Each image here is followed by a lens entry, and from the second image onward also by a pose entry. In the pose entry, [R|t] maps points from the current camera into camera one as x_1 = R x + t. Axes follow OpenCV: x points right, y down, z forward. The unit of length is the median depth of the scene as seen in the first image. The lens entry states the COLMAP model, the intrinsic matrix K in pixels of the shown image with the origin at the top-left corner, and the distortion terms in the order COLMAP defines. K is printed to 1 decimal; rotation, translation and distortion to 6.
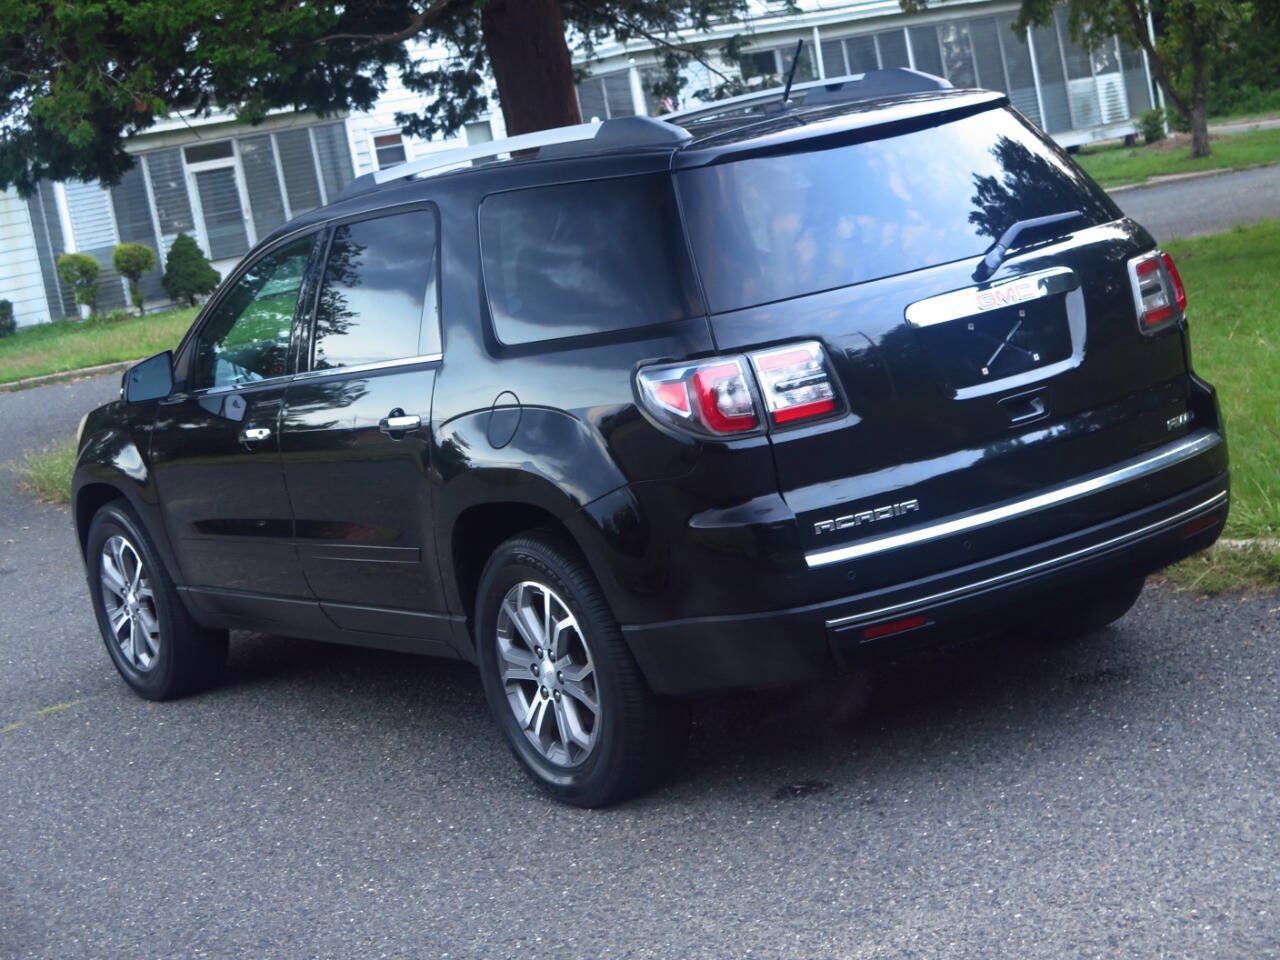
lens RADIAL K [[2511.2, 0, 640.0], [0, 2511.2, 480.0], [0, 0, 1]] dist [-0.037985, 0.185715]
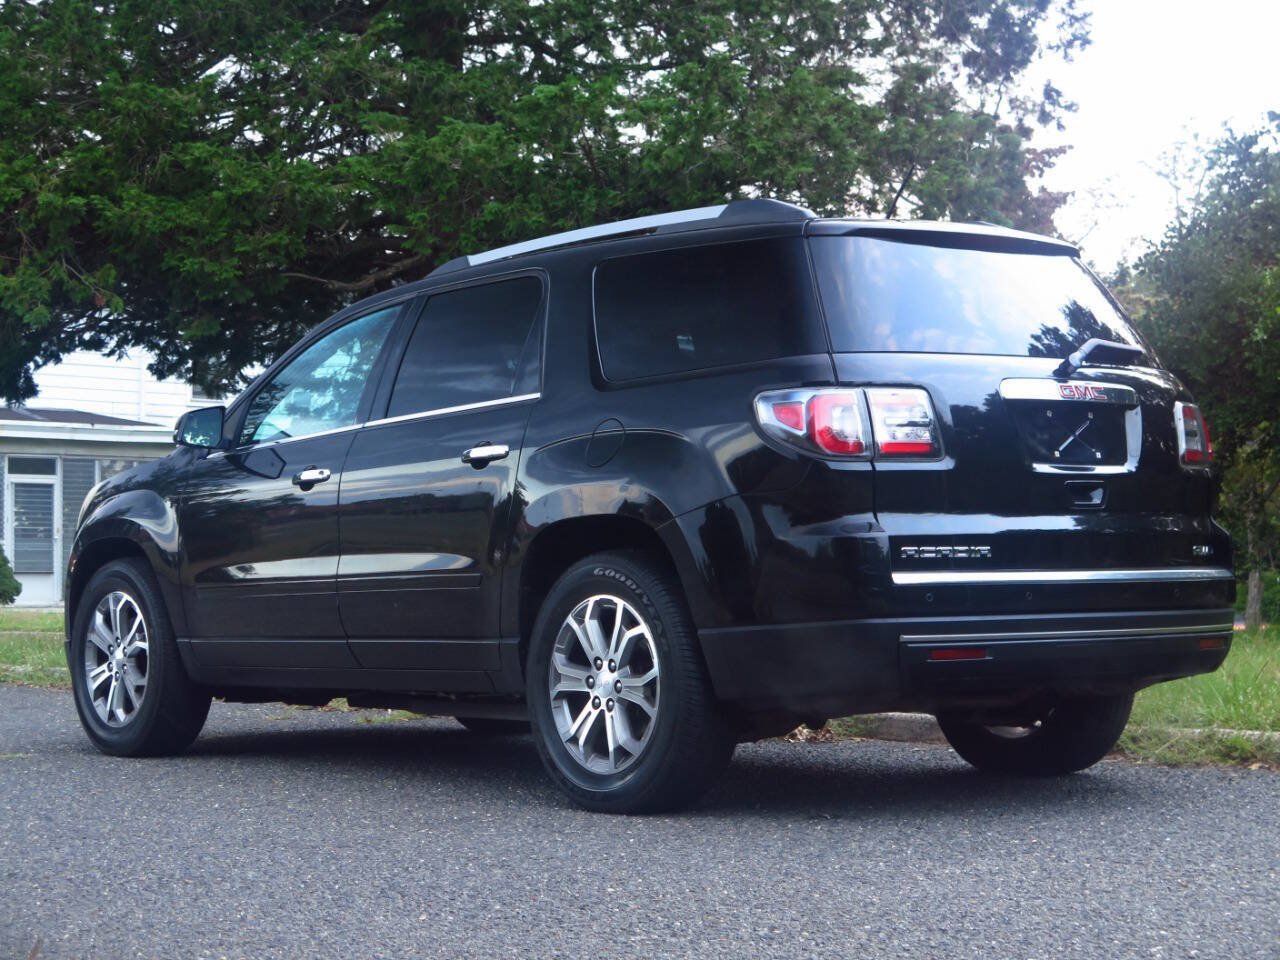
lens RADIAL K [[2511.2, 0, 640.0], [0, 2511.2, 480.0], [0, 0, 1]] dist [-0.037985, 0.185715]
pose [[0.982351, 0.169819, 0.078404, -0.119087], [-0.153650, 0.971687, -0.179491, 0.180469], [-0.106665, 0.164276, 0.980630, -0.062850]]
